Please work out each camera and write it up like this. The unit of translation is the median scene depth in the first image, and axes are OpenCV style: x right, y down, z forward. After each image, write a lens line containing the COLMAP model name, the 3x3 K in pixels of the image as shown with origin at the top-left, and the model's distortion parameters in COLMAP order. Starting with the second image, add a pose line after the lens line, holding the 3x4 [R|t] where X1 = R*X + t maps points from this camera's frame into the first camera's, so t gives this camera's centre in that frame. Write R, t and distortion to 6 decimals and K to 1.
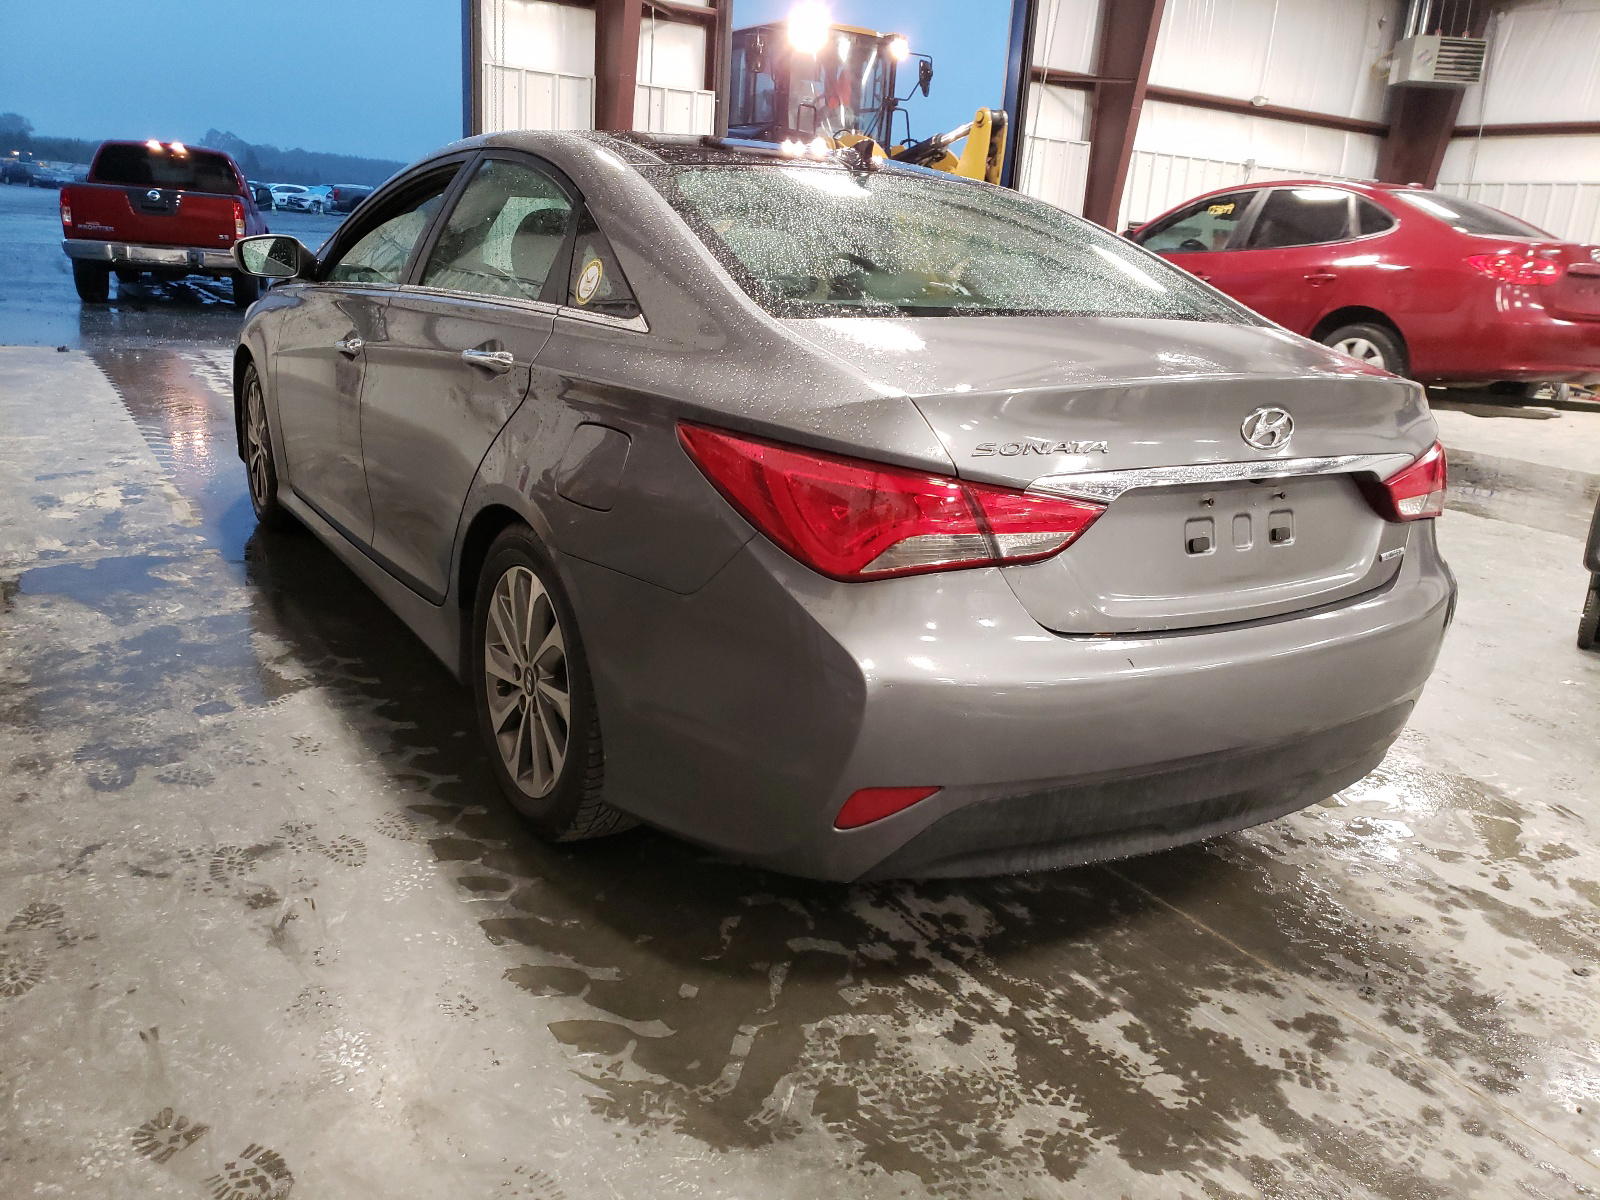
lens RADIAL K [[1274.2, 0, 800.0], [0, 1274.2, 600.0], [0, 0, 1]] dist [-0.055764, 0.122337]
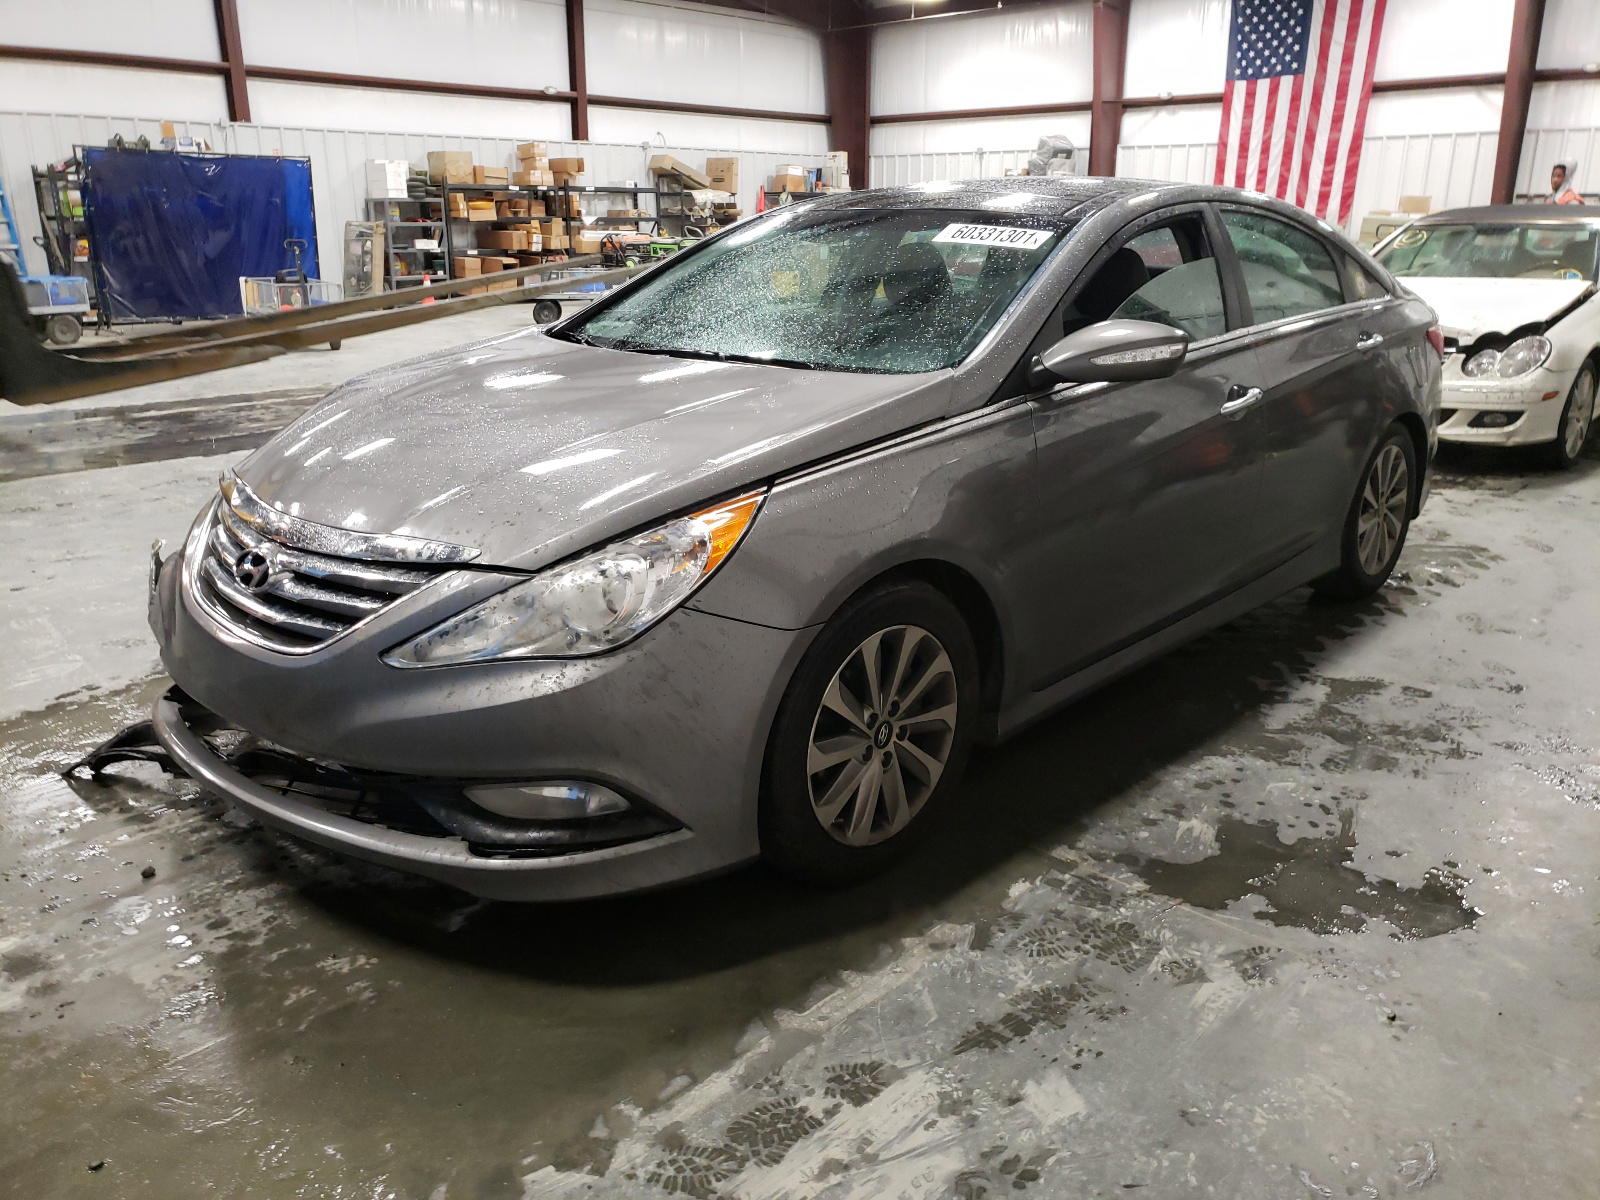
lens RADIAL K [[1274.2, 0, 800.0], [0, 1274.2, 600.0], [0, 0, 1]] dist [-0.055764, 0.122337]
pose [[-0.251549, -0.350202, 0.902265, -1.200575], [0.249208, 0.877371, 0.410018, -0.548343], [-0.935210, 0.327992, -0.133429, 1.476929]]
